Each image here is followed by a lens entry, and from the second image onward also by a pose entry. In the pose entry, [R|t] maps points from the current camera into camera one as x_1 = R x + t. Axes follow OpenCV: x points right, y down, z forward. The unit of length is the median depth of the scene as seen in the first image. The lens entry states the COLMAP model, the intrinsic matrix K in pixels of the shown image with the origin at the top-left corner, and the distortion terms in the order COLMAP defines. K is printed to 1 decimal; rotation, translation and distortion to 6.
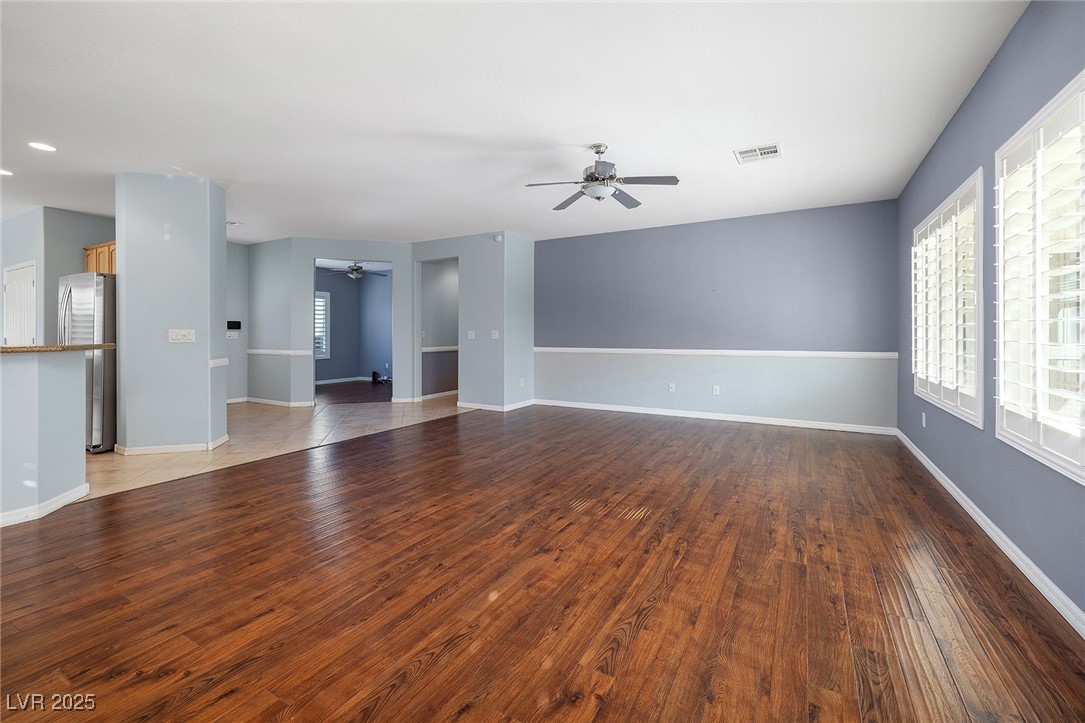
lens RADIAL K [[459.4, 0, 539.1], [0, 459.4, 334.1], [0, 0, 1]] dist [0.002549, 0.000238]
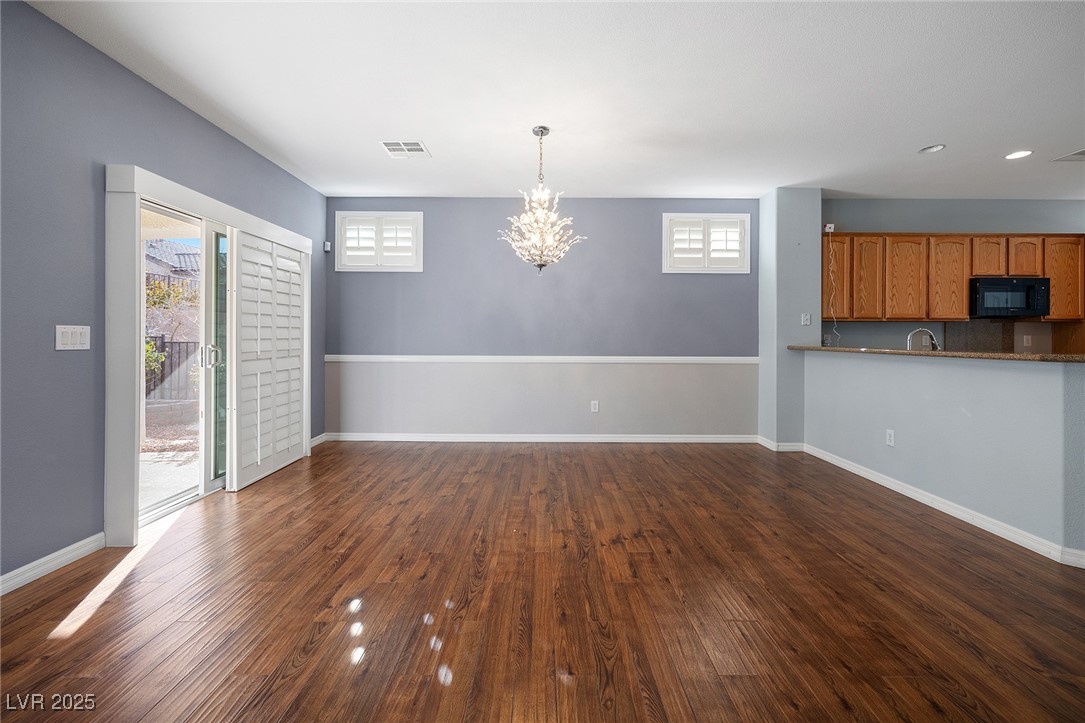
lens RADIAL K [[459.4, 0, 545.7], [0, 459.4, 337.4], [0, 0, 1]] dist [0.002549, 0.000238]
pose [[-0.862626, -0.002814, -0.505835, 0.136123], [-0.003453, 0.999994, 0.000324, -0.002745], [0.505831, 0.002026, -0.862630, 1.269727]]
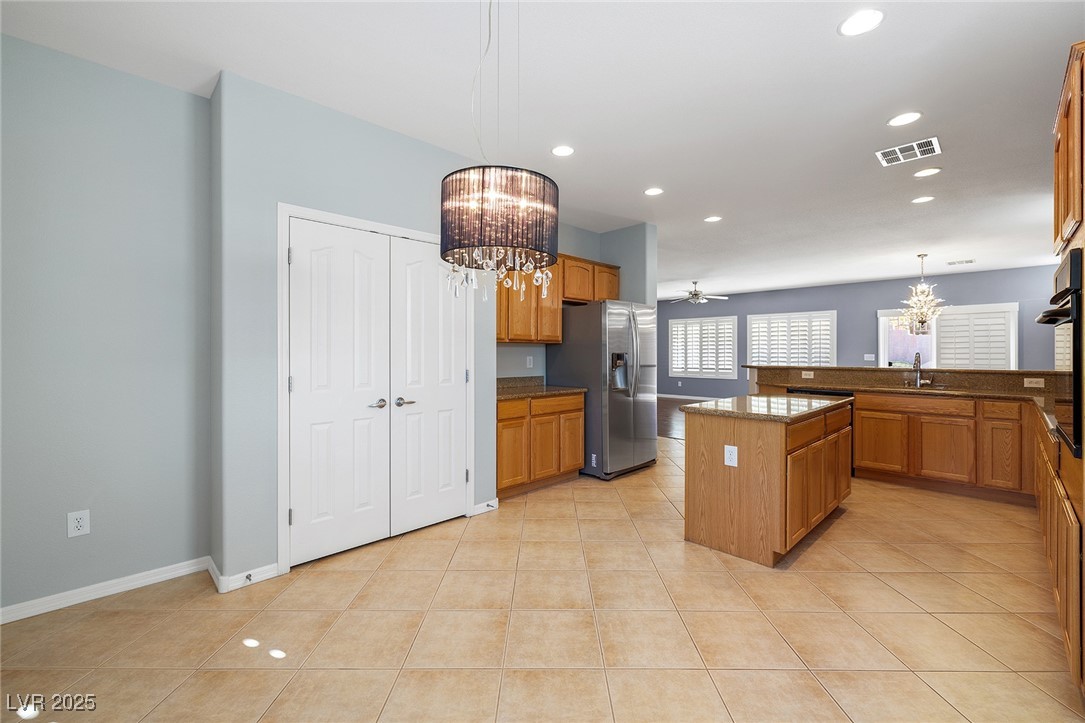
lens RADIAL K [[459.4, 0, 544.5], [0, 459.4, 355.4], [0, 0, 1]] dist [0.002549, 0.000238]
pose [[0.263610, -0.004309, 0.964620, -3.379929], [0.000818, 0.999991, 0.004244, -0.030754], [-0.964629, -0.000330, 0.263611, 1.515519]]
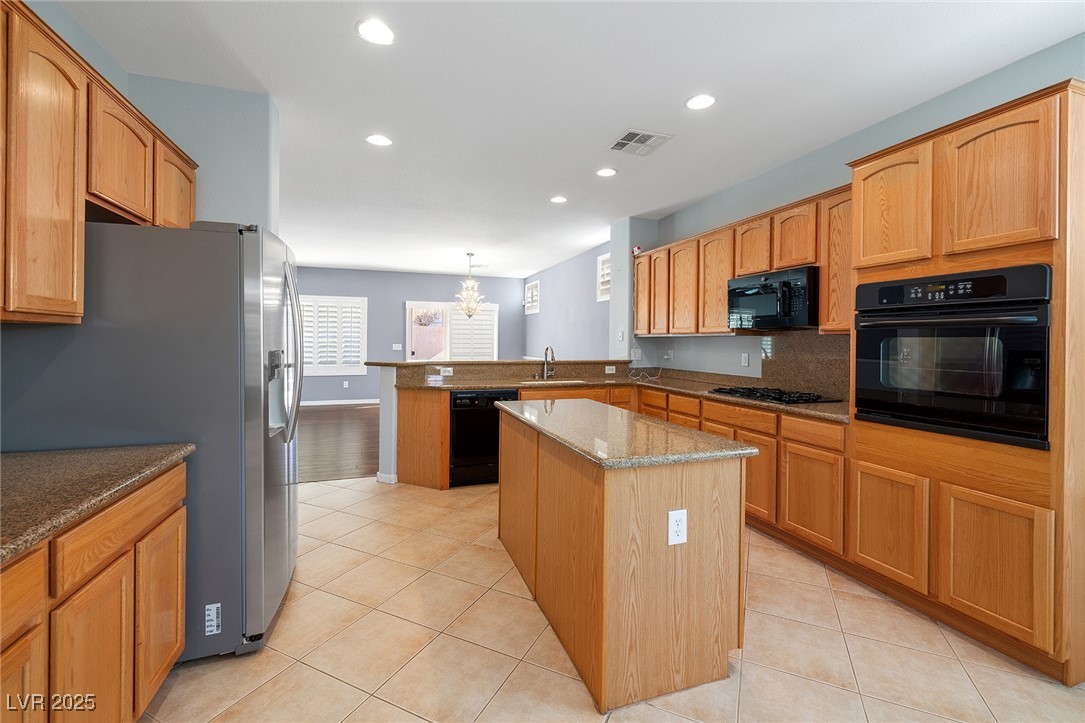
lens RADIAL K [[459.4, 0, 543.4], [0, 459.4, 344.9], [0, 0, 1]] dist [0.002549, 0.000238]
pose [[-0.756982, -0.008493, 0.653381, -2.549534], [-0.004247, 0.999958, 0.008078, -0.049269], [-0.653422, 0.003340, -0.756986, 1.962117]]
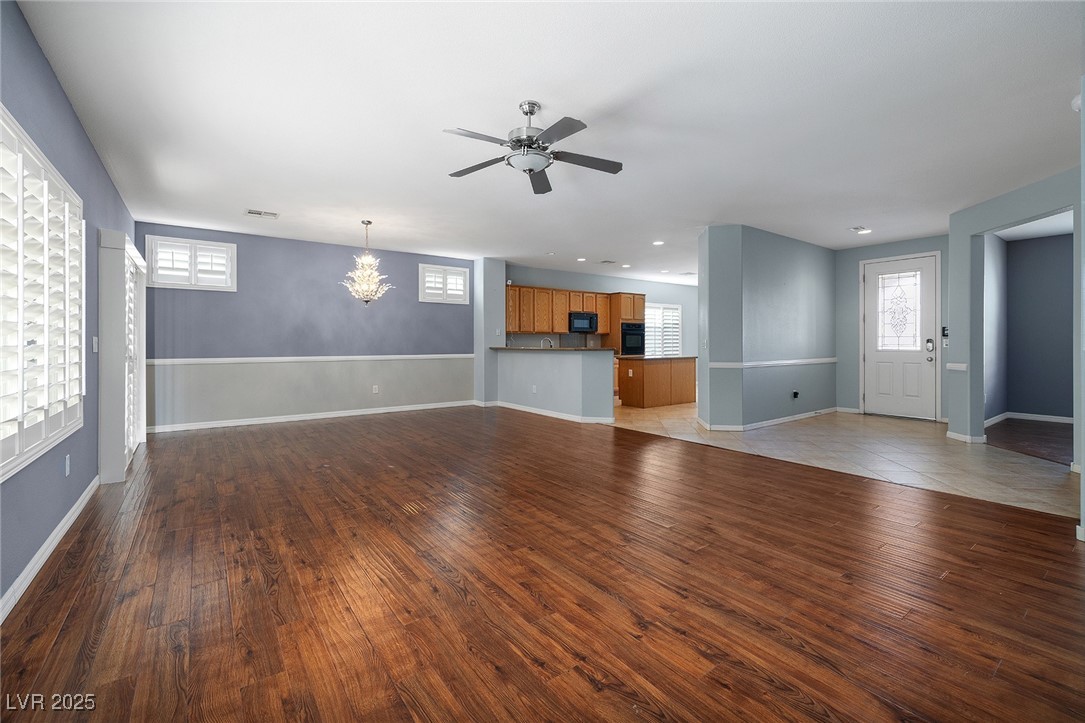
lens RADIAL K [[459.4, 0, 546.4], [0, 459.4, 345.5], [0, 0, 1]] dist [0.002549, 0.000238]
pose [[-0.392163, 0.006227, -0.919875, 1.127015], [0.001088, 0.999980, 0.006305, -0.003222], [0.919895, 0.001472, -0.392162, 1.778773]]
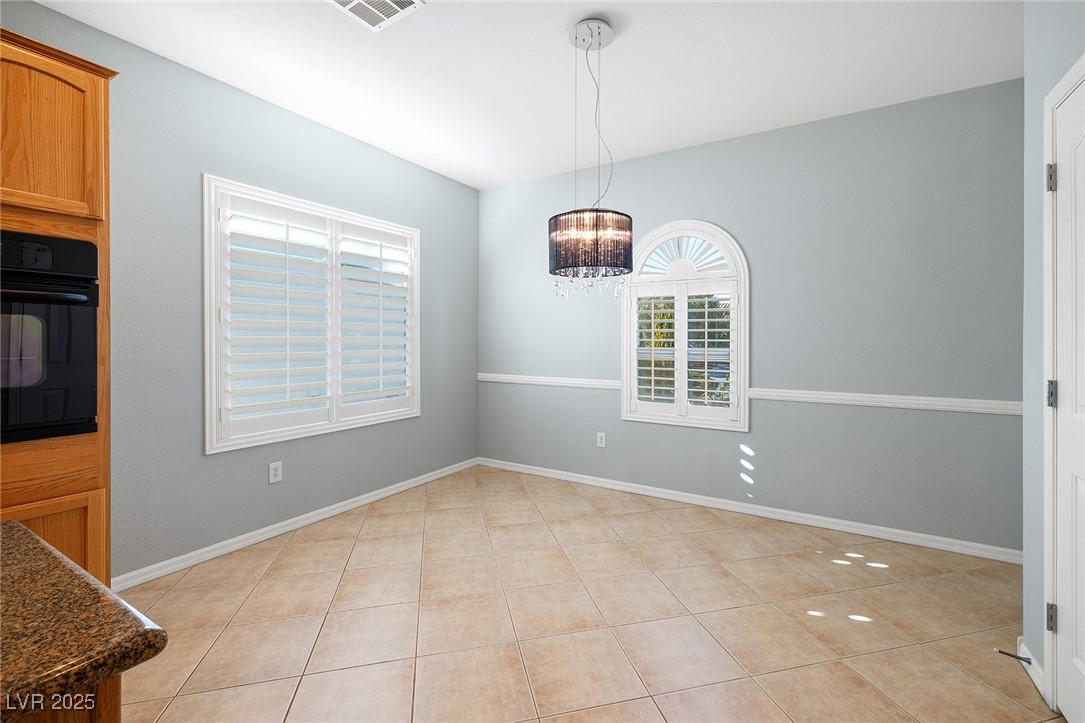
lens RADIAL K [[459.4, 0, 551.9], [0, 459.4, 342.2], [0, 0, 1]] dist [0.002549, 0.000238]
pose [[-0.021305, 0.006267, -0.999753, -2.048087], [-0.004478, 0.999970, 0.006364, -0.030704], [0.999763, 0.004613, -0.021276, 1.668692]]
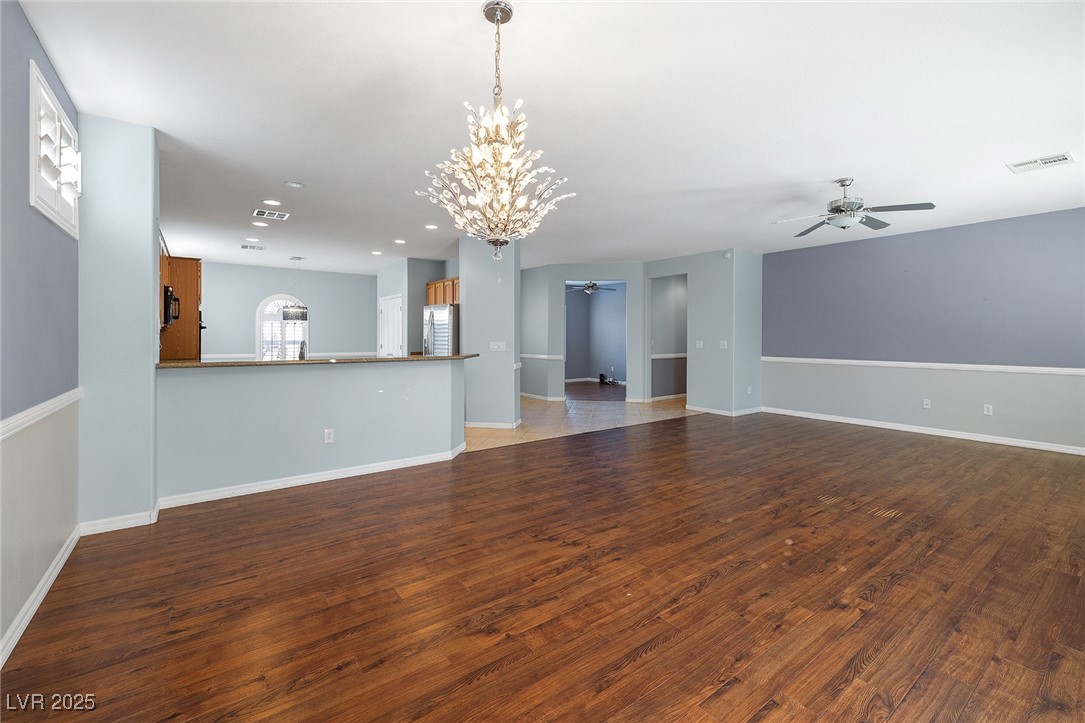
lens RADIAL K [[459.4, 0, 548.8], [0, 459.4, 337.5], [0, 0, 1]] dist [0.002549, 0.000238]
pose [[0.917418, 0.003857, -0.397905, -0.107123], [-0.002407, 0.999989, 0.004142, -0.048546], [0.397917, -0.002842, 0.917417, -0.389434]]
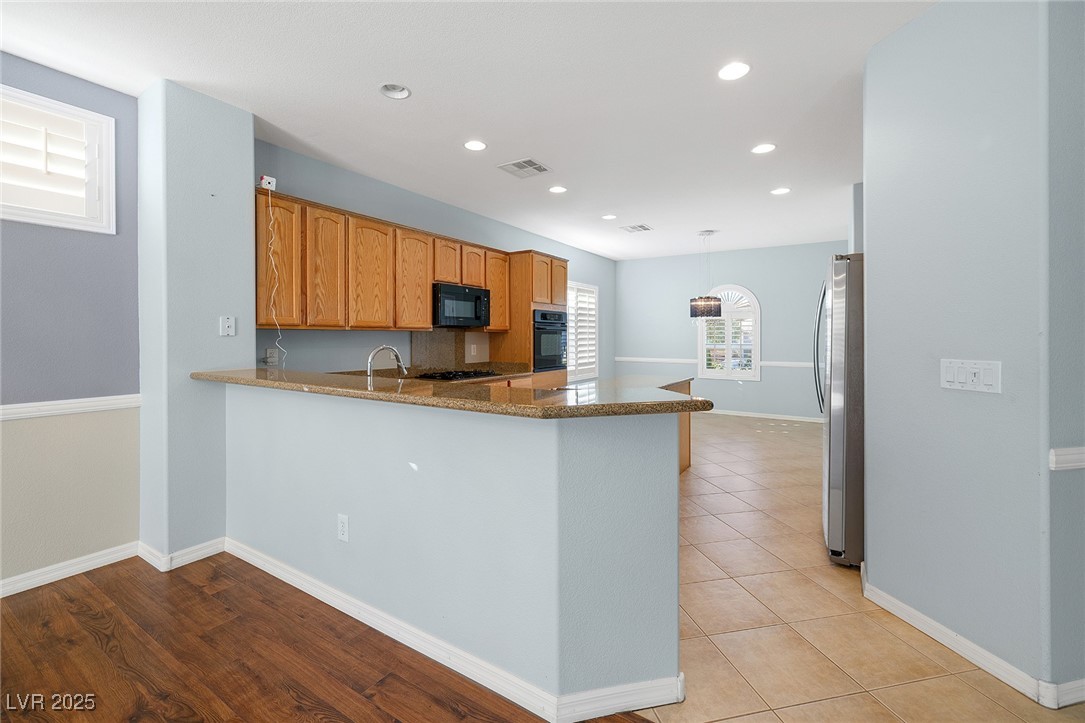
lens RADIAL K [[459.4, 0, 545.7], [0, 459.4, 341.0], [0, 0, 1]] dist [0.002549, 0.000238]
pose [[-0.039154, 0.009593, -0.999187, -0.567831], [0.000375, 0.999954, 0.009586, -0.048359], [0.999233, 0.000001, -0.039156, 1.027455]]
